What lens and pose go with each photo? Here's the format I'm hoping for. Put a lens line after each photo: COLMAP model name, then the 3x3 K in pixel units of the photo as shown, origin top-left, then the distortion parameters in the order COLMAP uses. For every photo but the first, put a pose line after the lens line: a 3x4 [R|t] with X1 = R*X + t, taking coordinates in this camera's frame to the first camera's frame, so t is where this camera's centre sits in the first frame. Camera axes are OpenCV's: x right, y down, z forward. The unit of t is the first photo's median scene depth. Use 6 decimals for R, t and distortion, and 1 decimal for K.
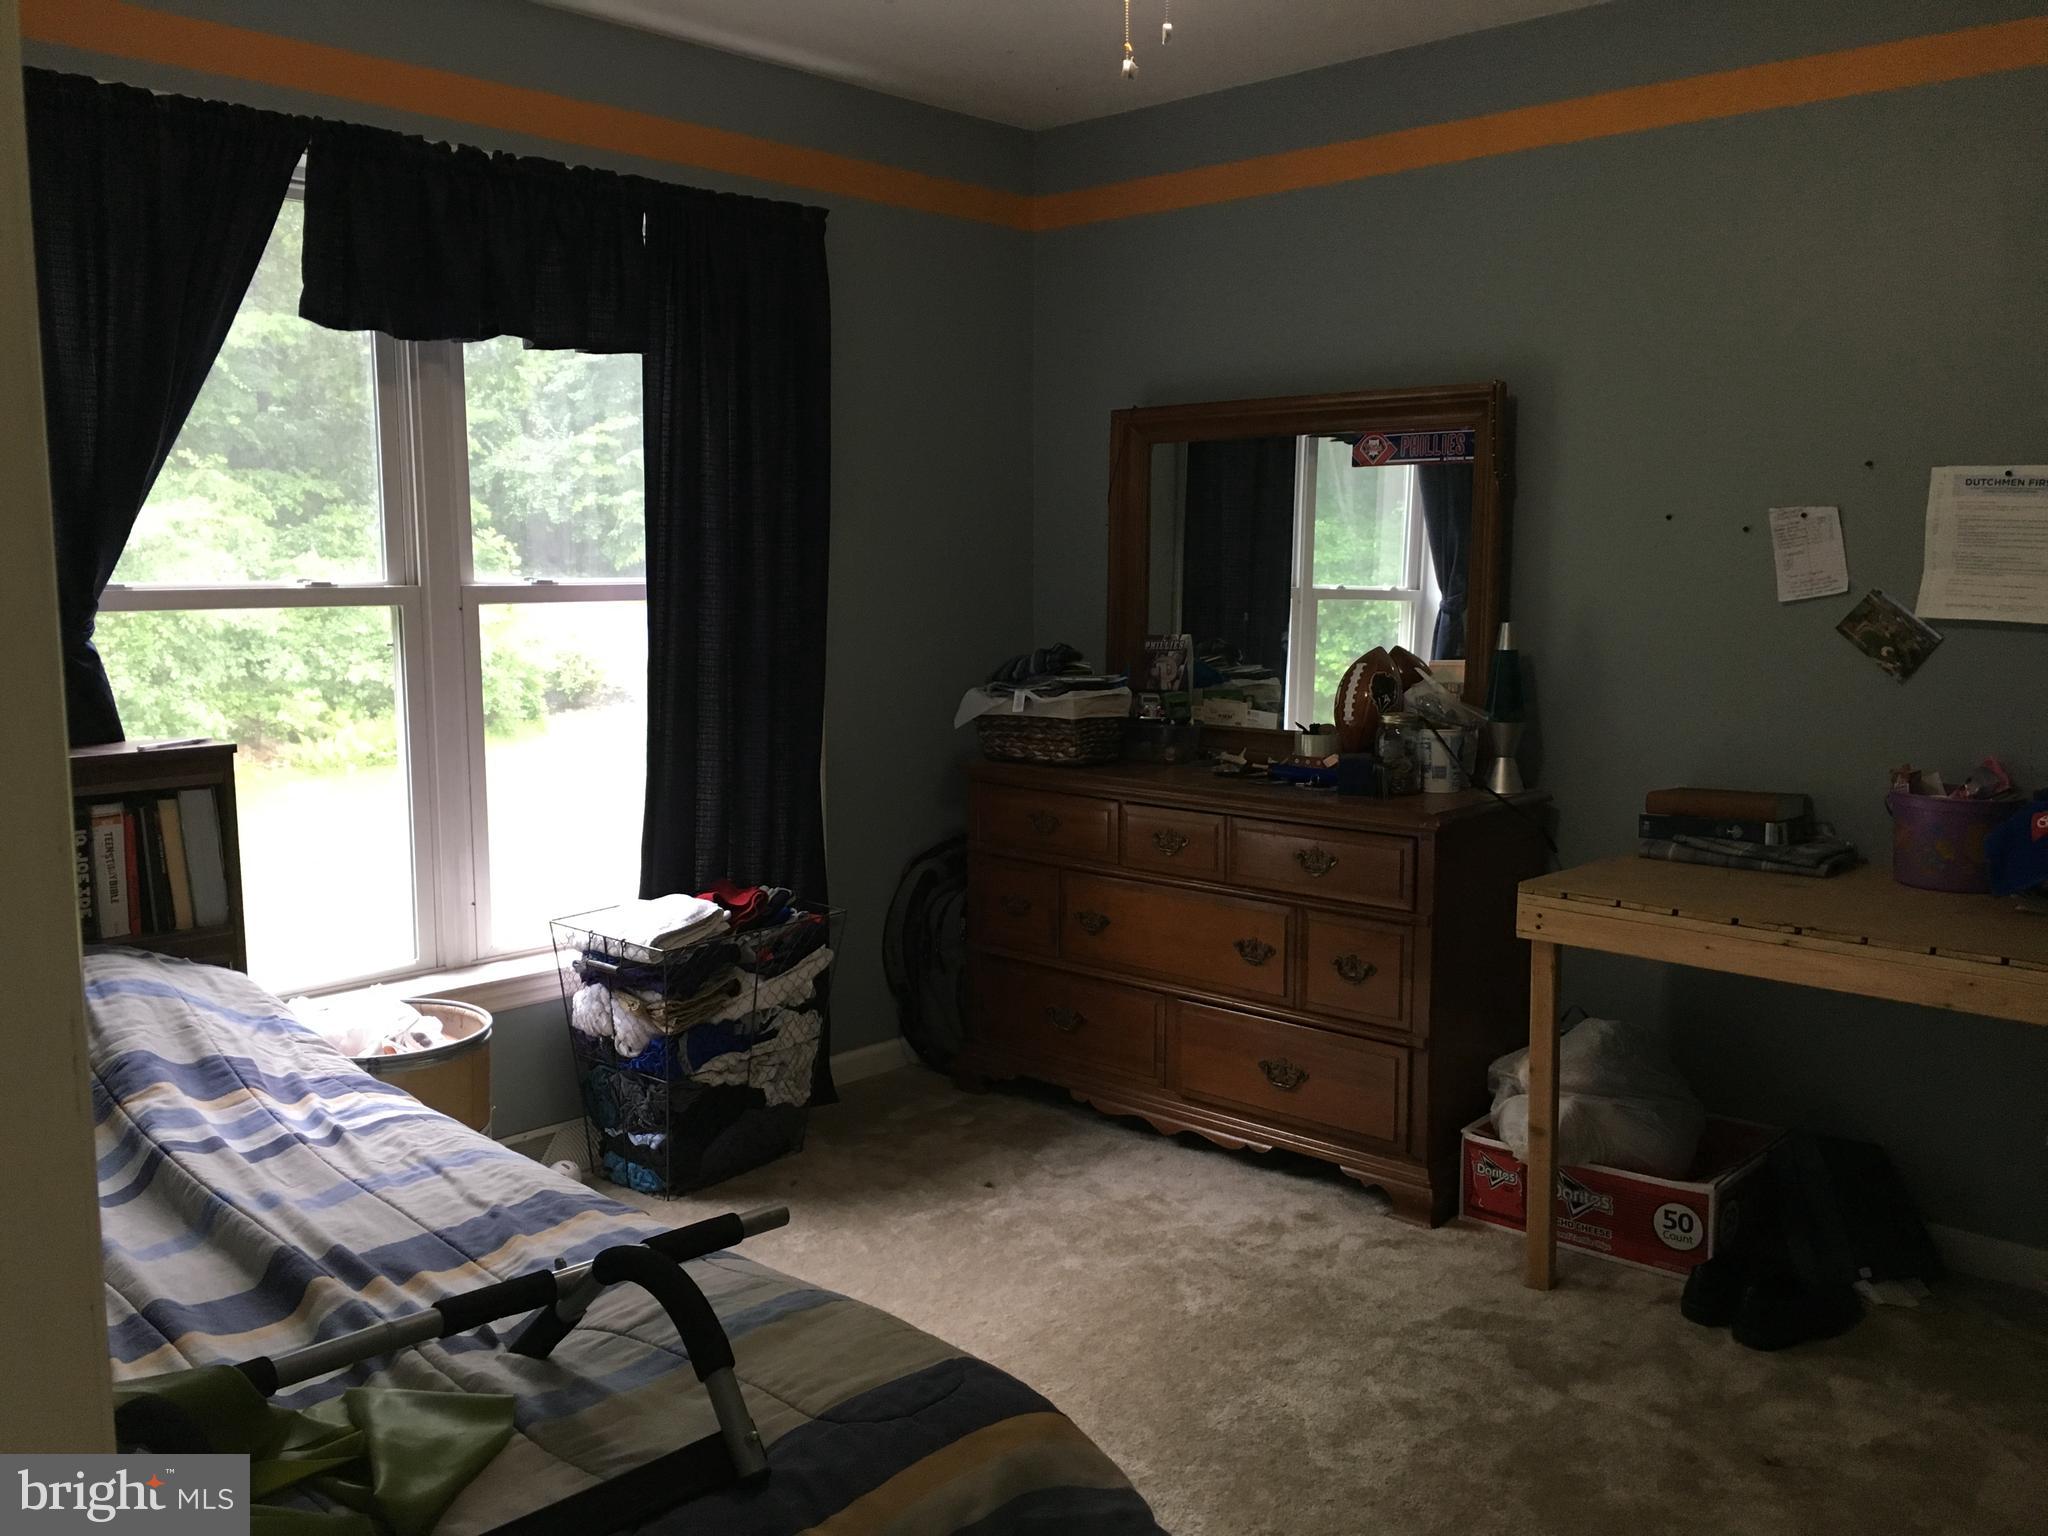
lens RADIAL K [[1729.8, 0, 1020.9], [0, 1729.8, 767.4], [0, 0, 1]] dist [0.068225, -0.063795]
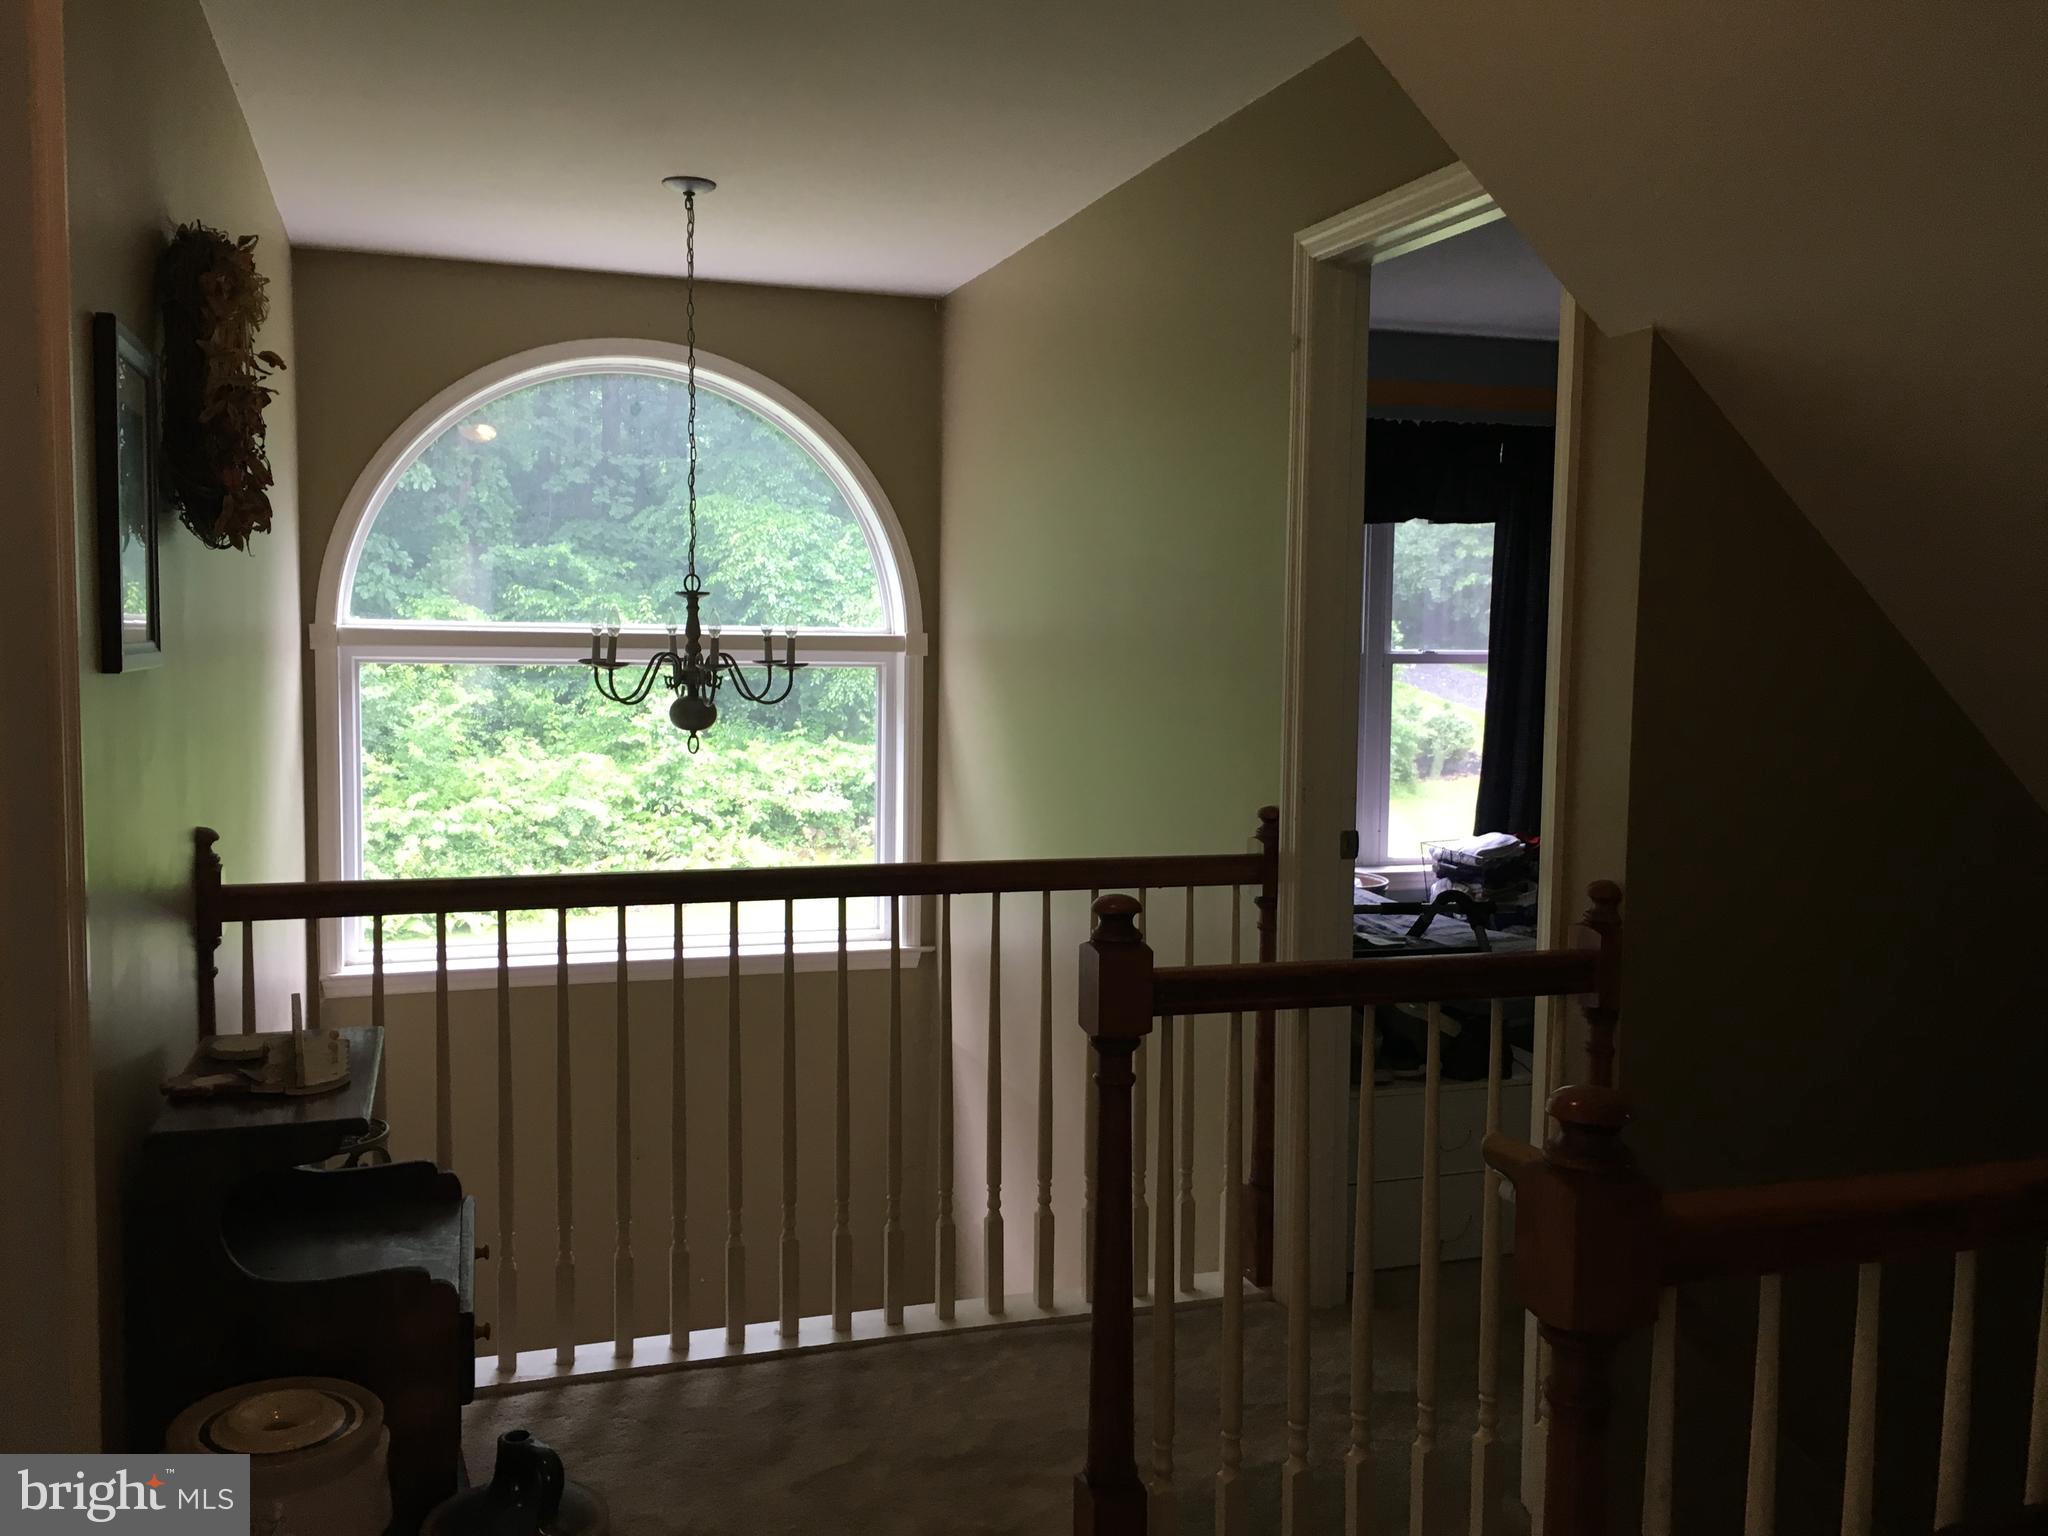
lens RADIAL K [[1729.8, 0, 1021.8], [0, 1729.8, 763.4], [0, 0, 1]] dist [0.068225, -0.063795]
pose [[0.881183, 0.046154, -0.470517, 0.198266], [-0.067653, 0.997291, -0.028873, 0.085405], [0.467910, 0.057275, 0.881918, -0.751011]]
